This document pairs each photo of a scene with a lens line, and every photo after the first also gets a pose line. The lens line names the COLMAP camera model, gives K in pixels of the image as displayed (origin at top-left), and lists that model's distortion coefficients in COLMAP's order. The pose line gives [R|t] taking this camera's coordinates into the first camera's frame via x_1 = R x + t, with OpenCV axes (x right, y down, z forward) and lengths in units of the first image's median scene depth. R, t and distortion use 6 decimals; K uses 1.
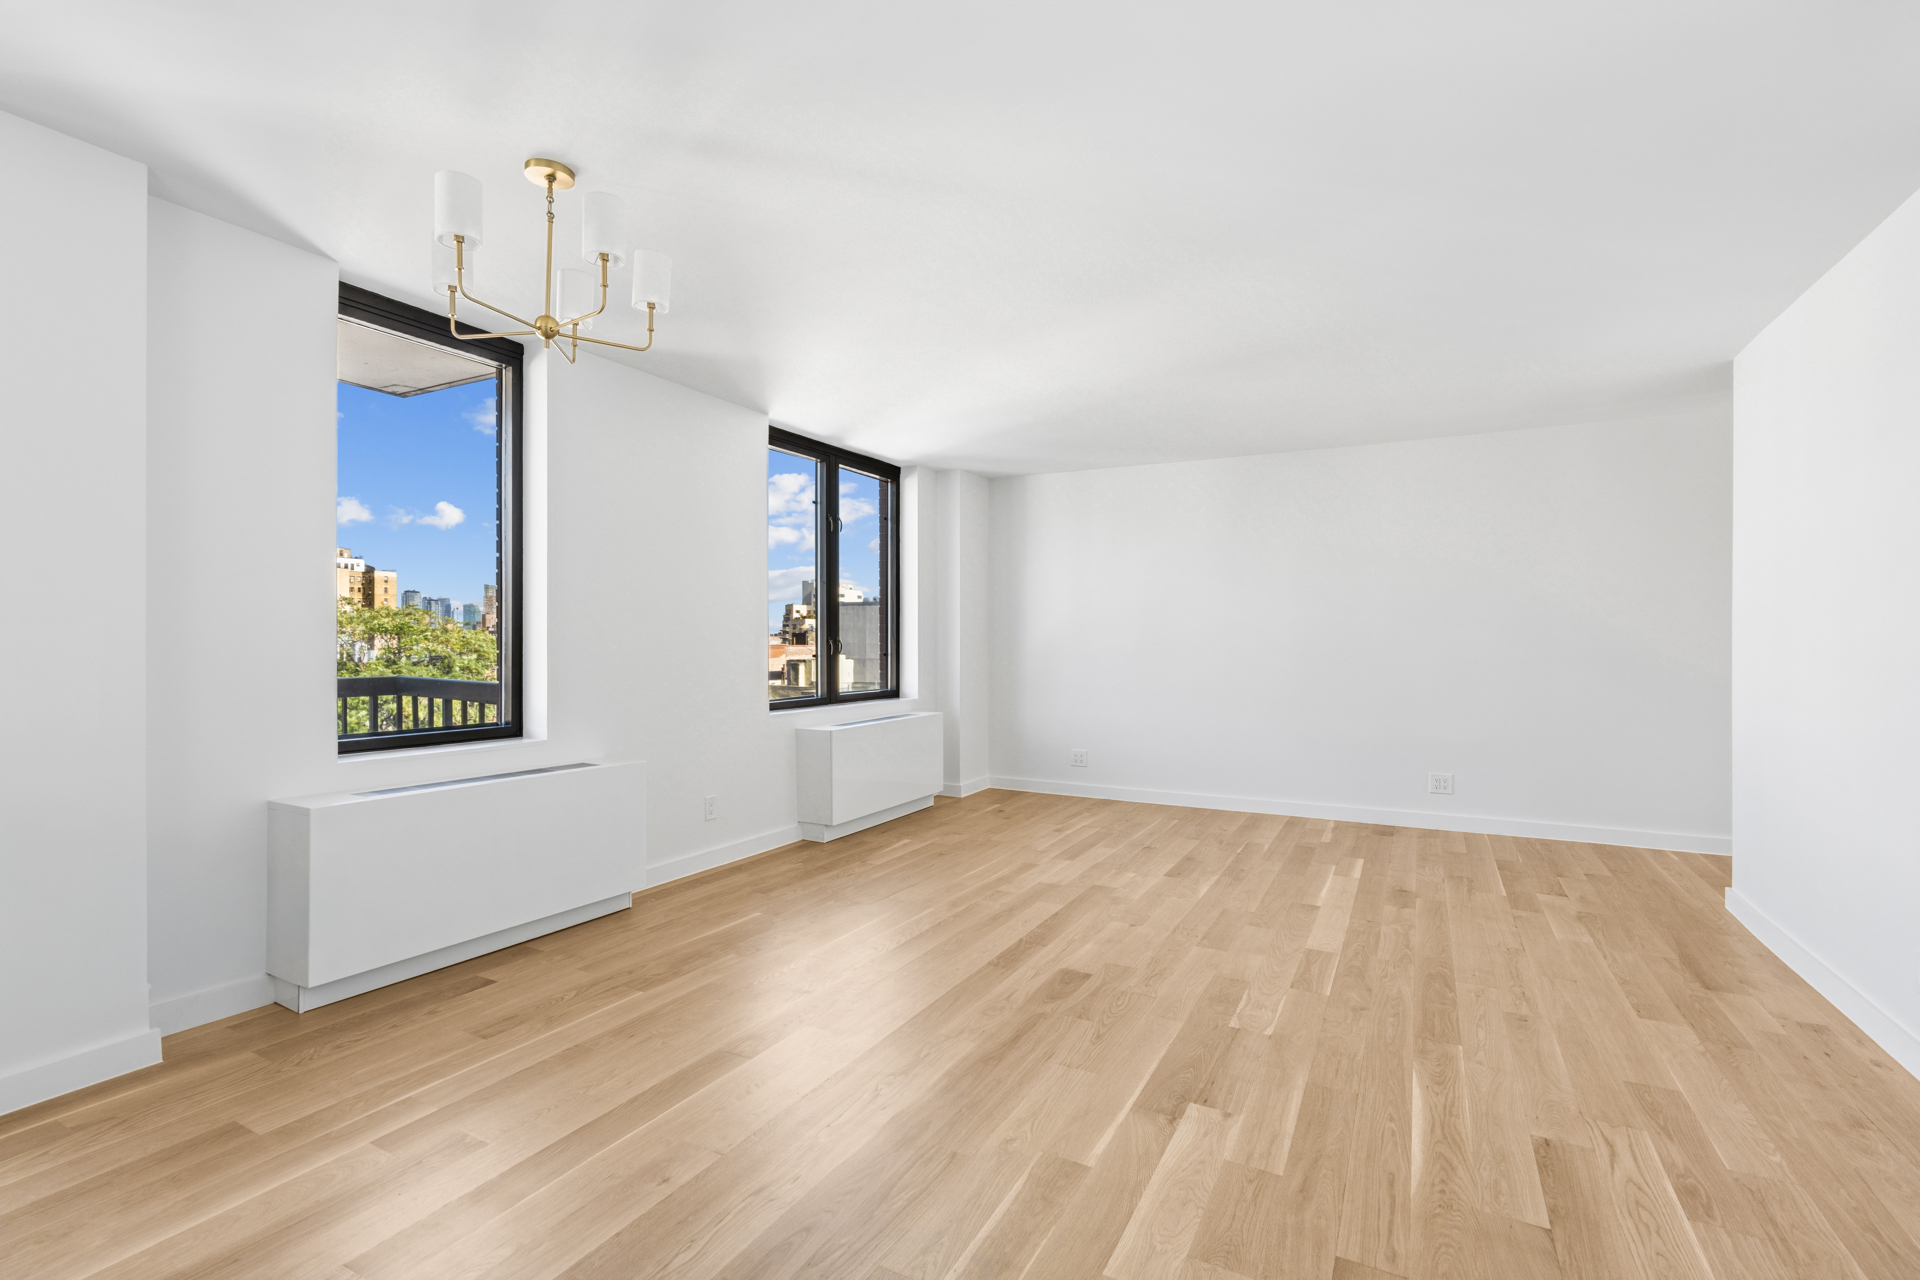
lens RADIAL K [[883.6, 0, 964.5], [0, 883.6, 661.1], [0, 0, 1]] dist [-0.003967, -0.000674]
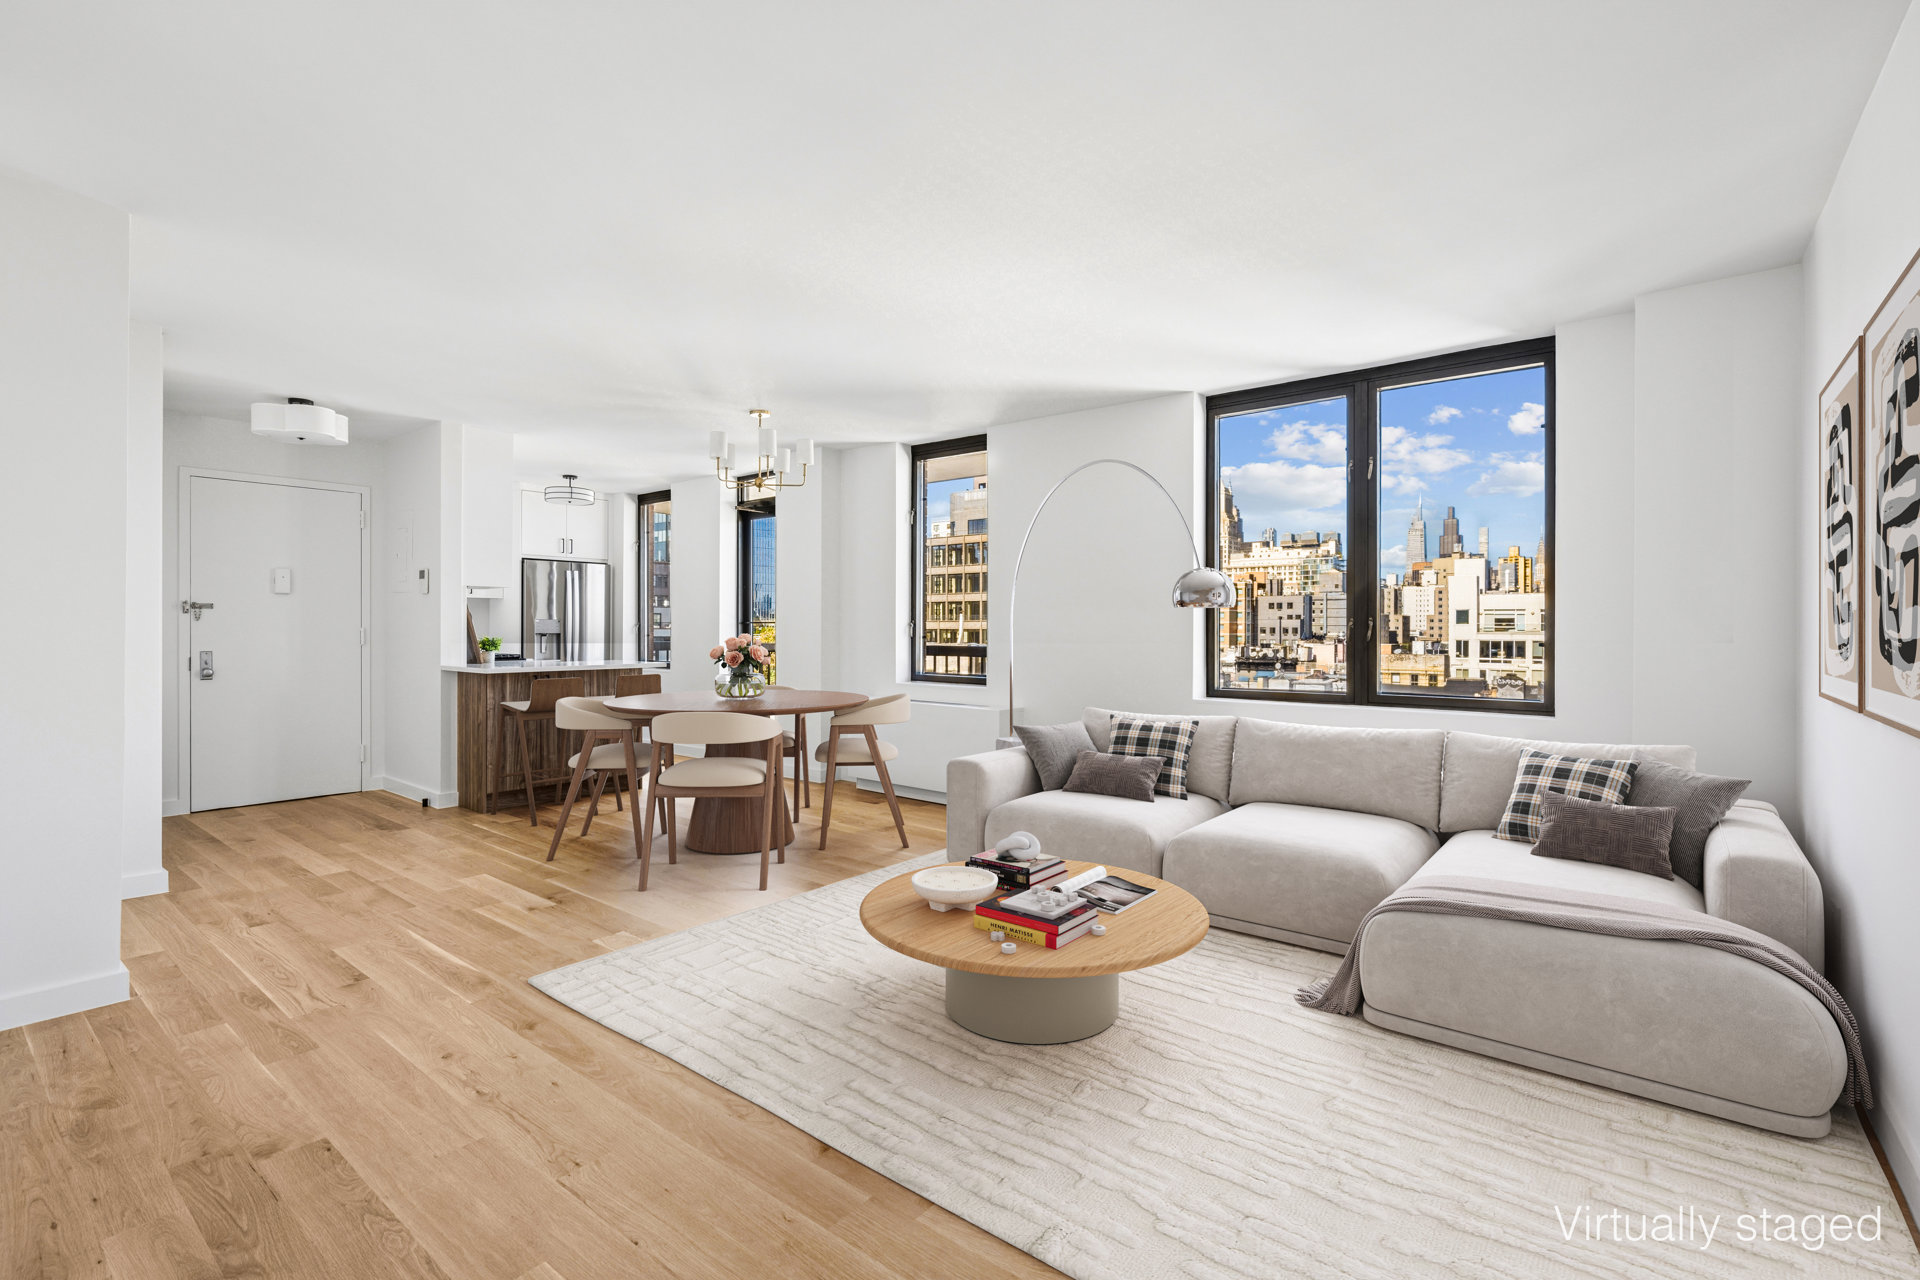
lens RADIAL K [[883.6, 0, 964.5], [0, 883.6, 661.1], [0, 0, 1]] dist [-0.003967, -0.000674]
pose [[-0.202748, 0.031705, -0.978718, 0.679264], [-0.023051, 0.999044, 0.037138, -0.011343], [0.978960, 0.030090, -0.201823, 0.826188]]
